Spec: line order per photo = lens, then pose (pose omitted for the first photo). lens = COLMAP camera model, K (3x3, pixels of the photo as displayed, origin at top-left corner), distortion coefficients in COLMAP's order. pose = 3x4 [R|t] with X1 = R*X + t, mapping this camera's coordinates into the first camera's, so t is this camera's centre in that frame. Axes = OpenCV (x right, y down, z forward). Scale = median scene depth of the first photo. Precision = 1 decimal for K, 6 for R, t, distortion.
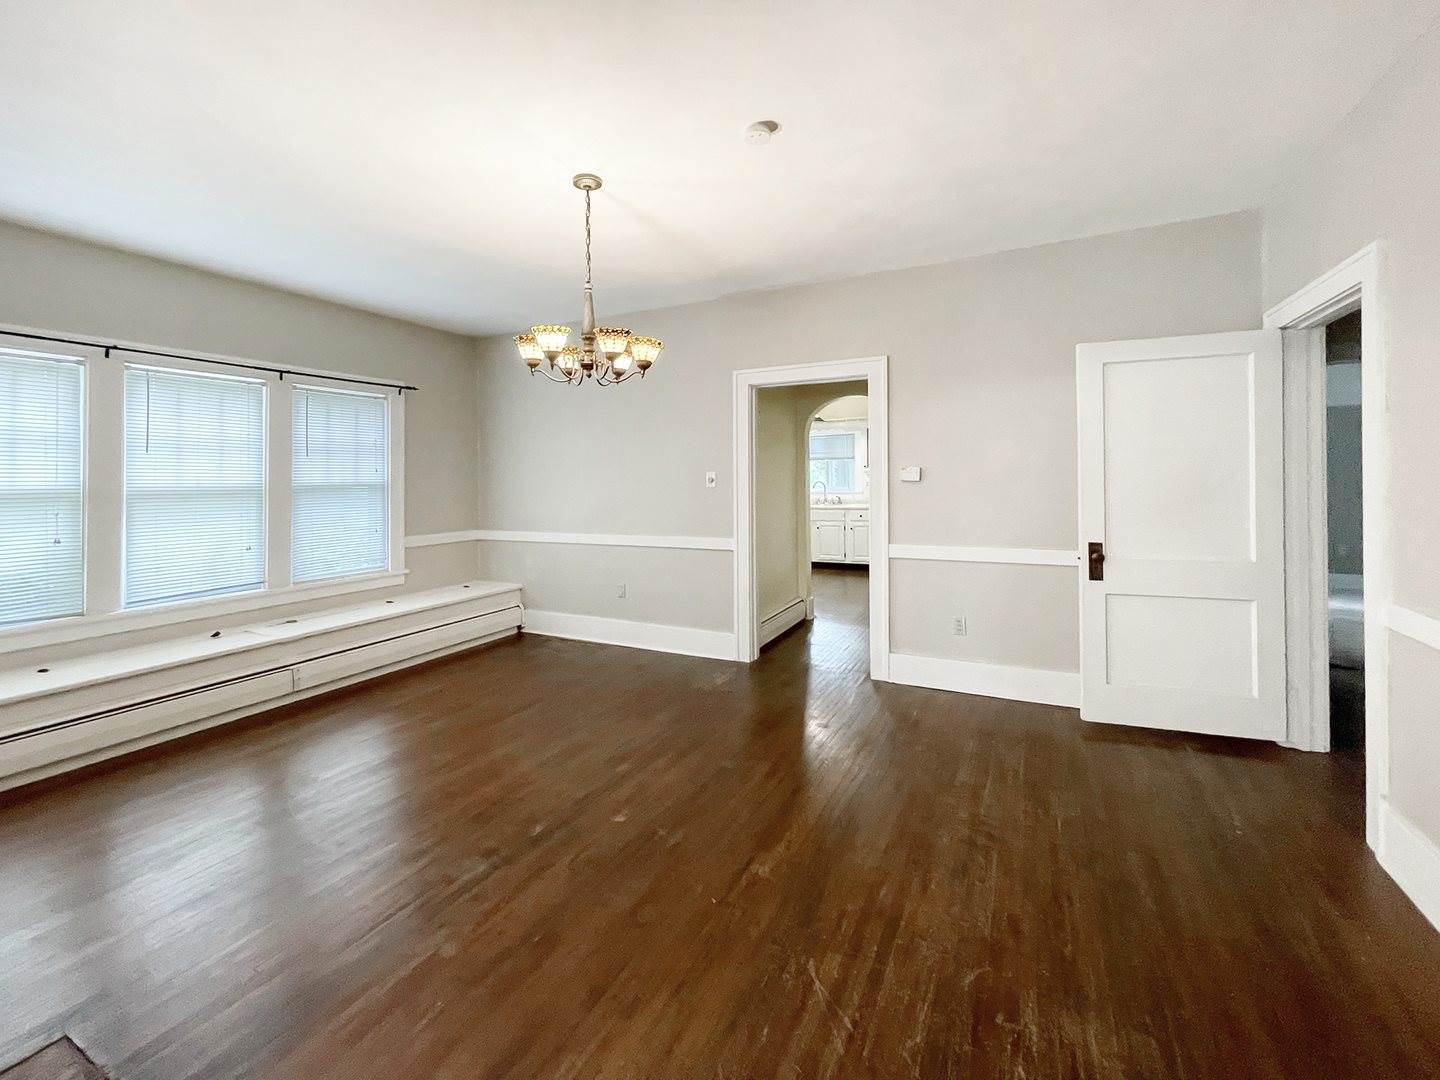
lens RADIAL K [[583.0, 0, 670.2], [0, 583.0, 481.9], [0, 0, 1]] dist [0.016777, 0.000078]
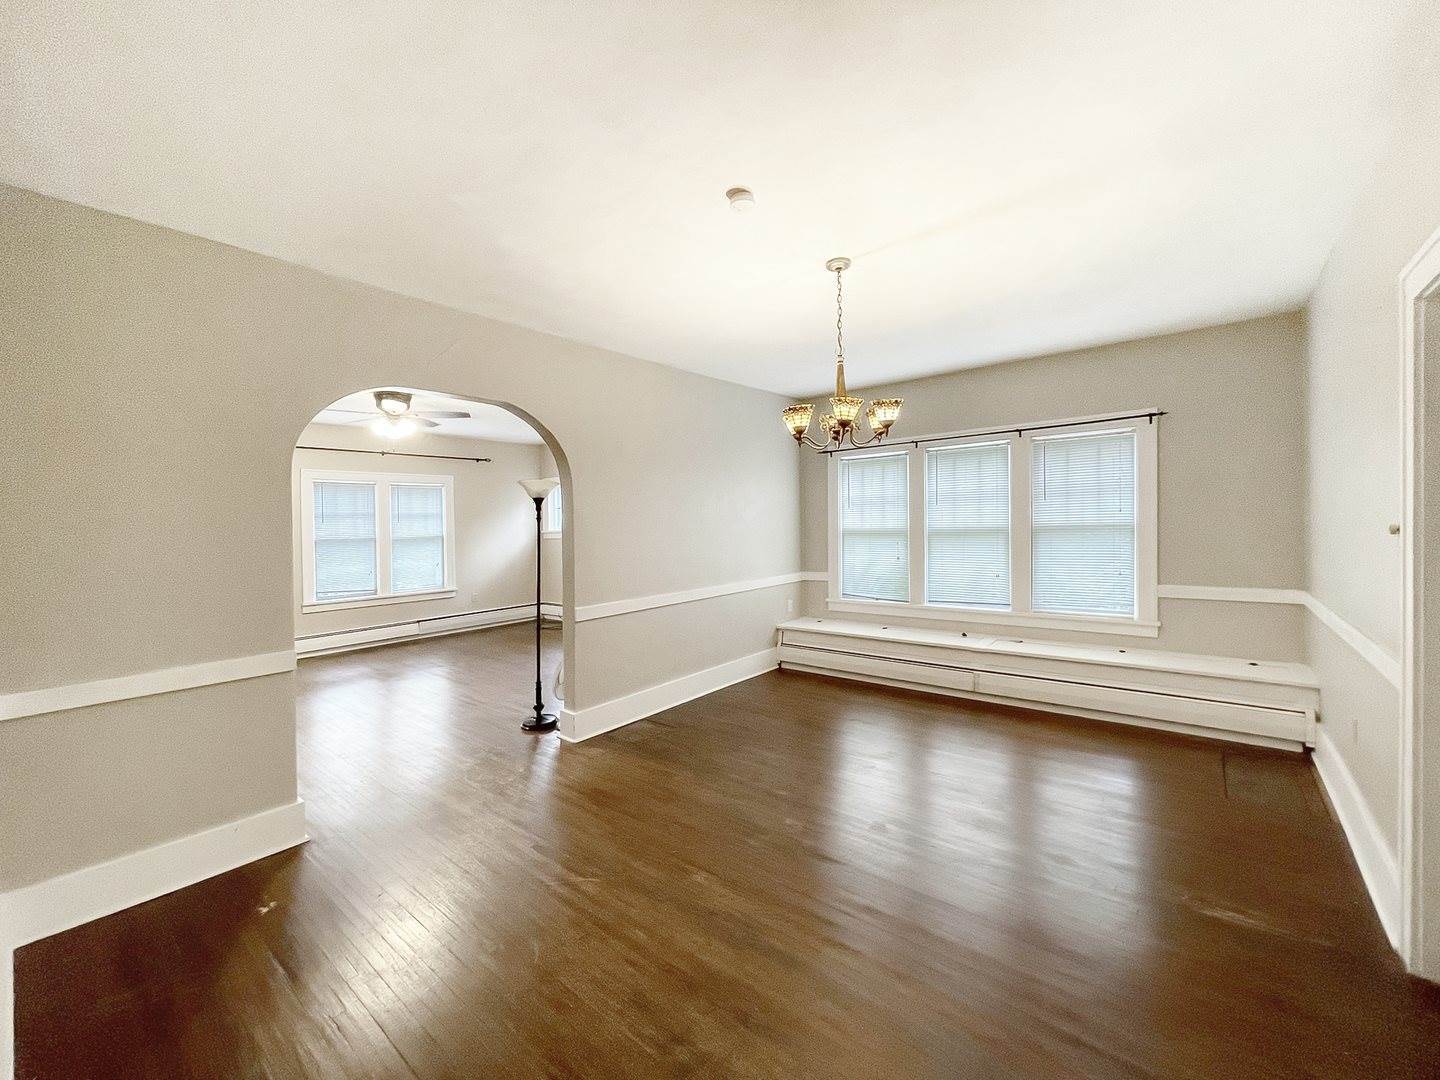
lens RADIAL K [[586.6, 0, 719.8], [0, 586.6, 525.7], [0, 0, 1]] dist [-0.030954, 0.000130]
pose [[-0.151126, 0.010889, -0.988454, 0.635018], [0.018124, 0.999802, 0.008243, -0.016942], [0.988348, -0.016669, -0.151294, 0.616650]]
